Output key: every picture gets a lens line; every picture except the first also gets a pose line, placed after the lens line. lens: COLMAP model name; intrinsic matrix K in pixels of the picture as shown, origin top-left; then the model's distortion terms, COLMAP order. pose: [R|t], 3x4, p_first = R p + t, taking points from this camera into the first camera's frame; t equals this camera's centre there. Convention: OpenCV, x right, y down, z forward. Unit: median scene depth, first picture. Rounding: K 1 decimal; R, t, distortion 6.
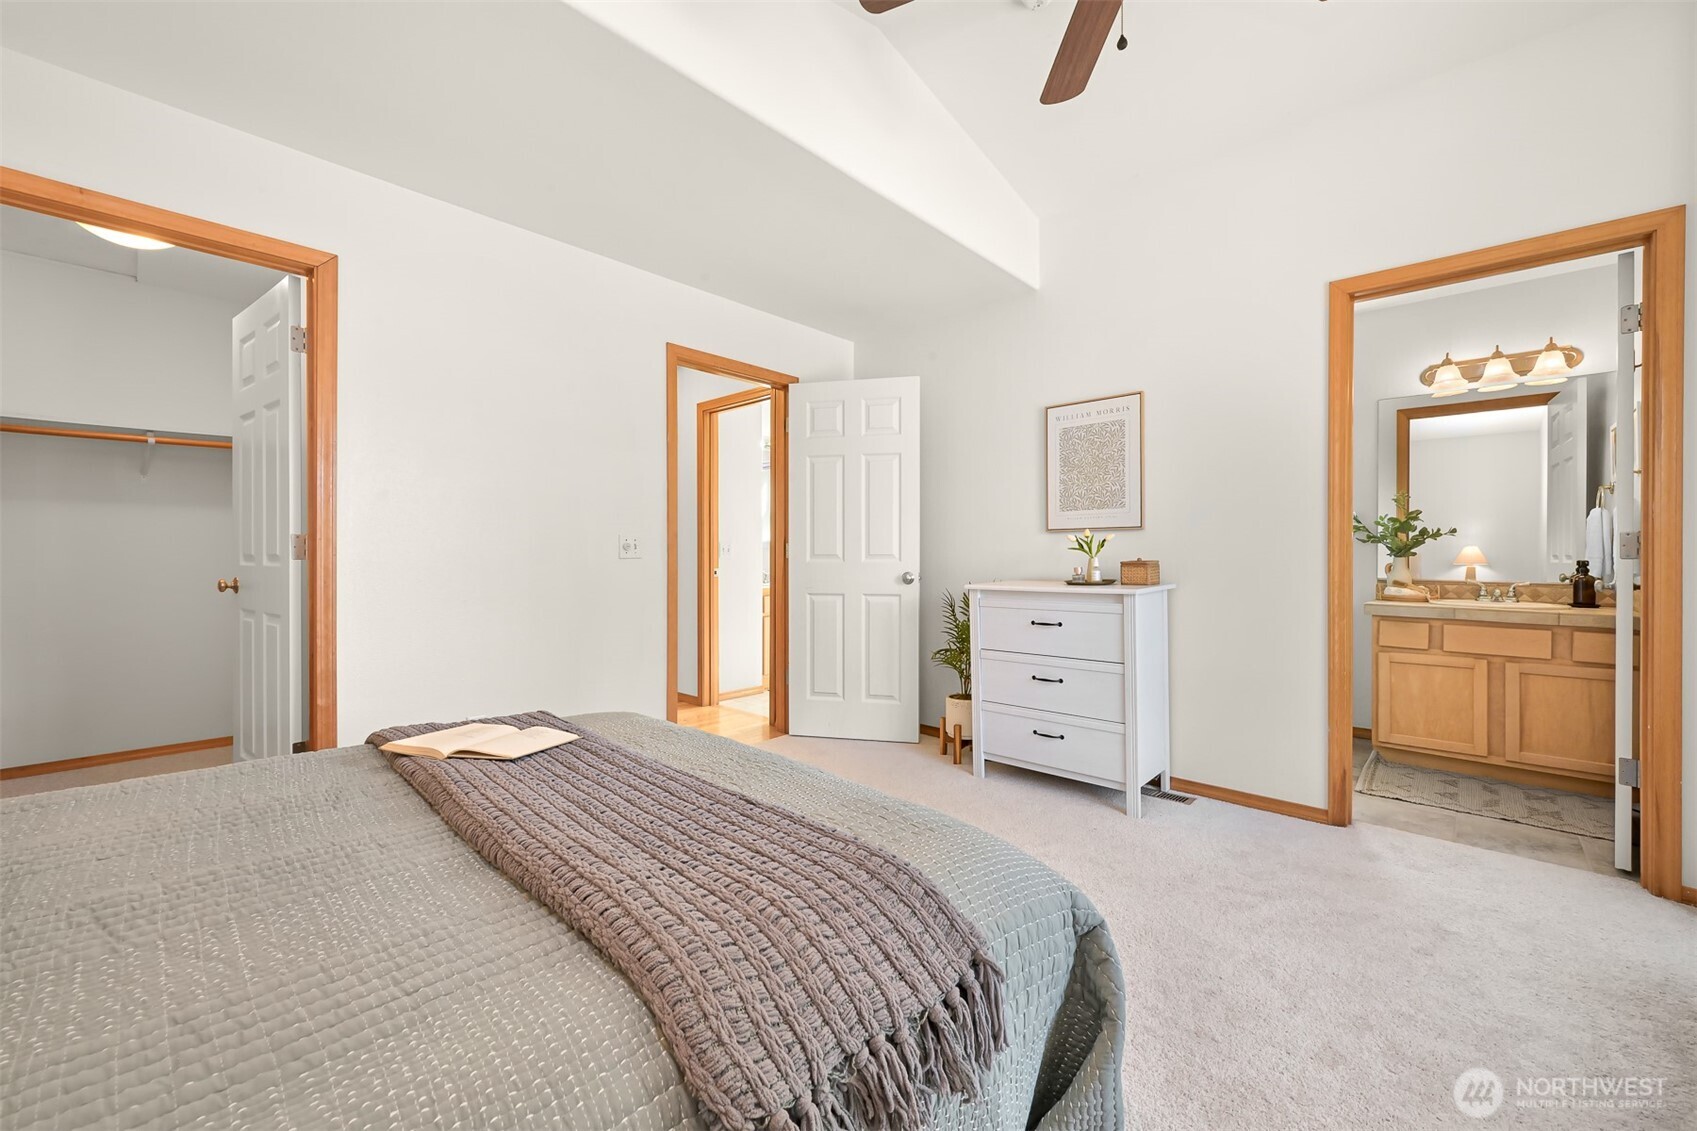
lens RADIAL K [[669.3, 0, 854.0], [0, 669.3, 562.6], [0, 0, 1]] dist [0.001638, 0.000061]
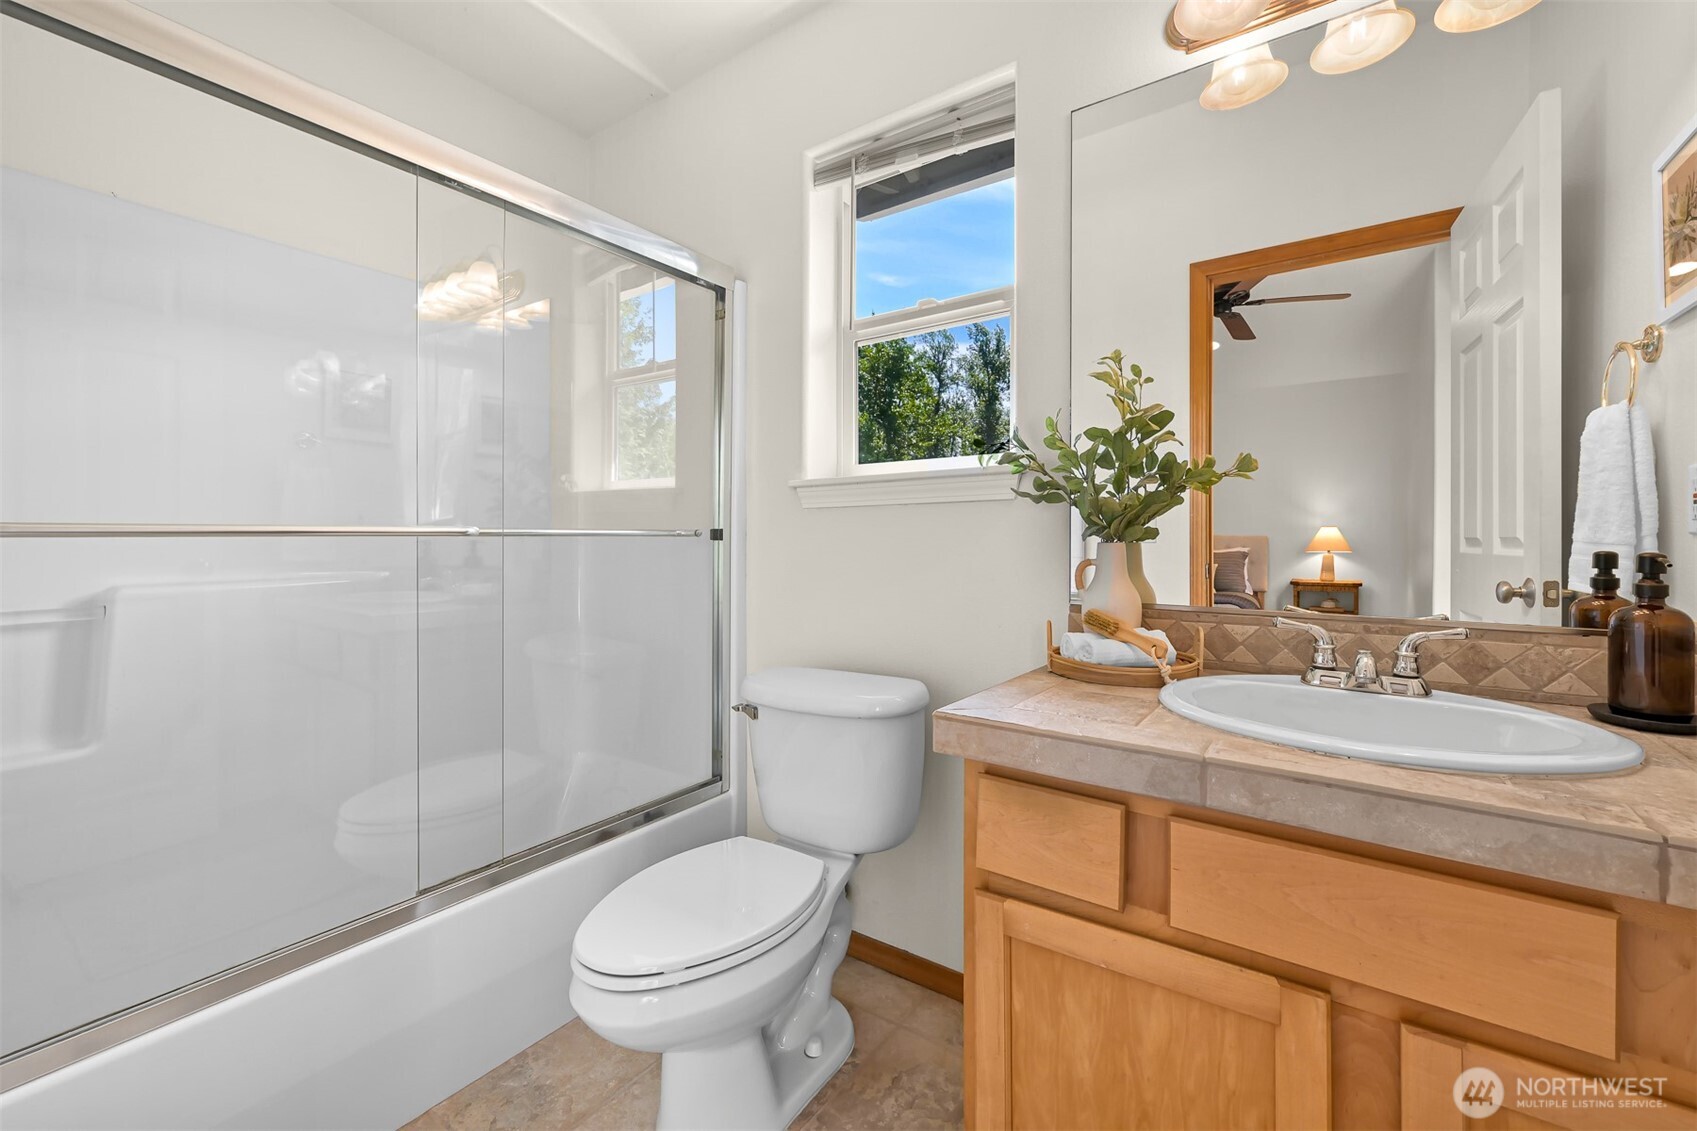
lens RADIAL K [[696.7, 0, 850.3], [0, 696.7, 544.0], [0, 0, 1]] dist [0.000267, 0.000160]
pose [[0.991299, -0.001893, 0.131616, 0.698810], [0.003087, 0.999956, -0.008867, -0.004455], [-0.131593, 0.009196, 0.991261, 0.729197]]
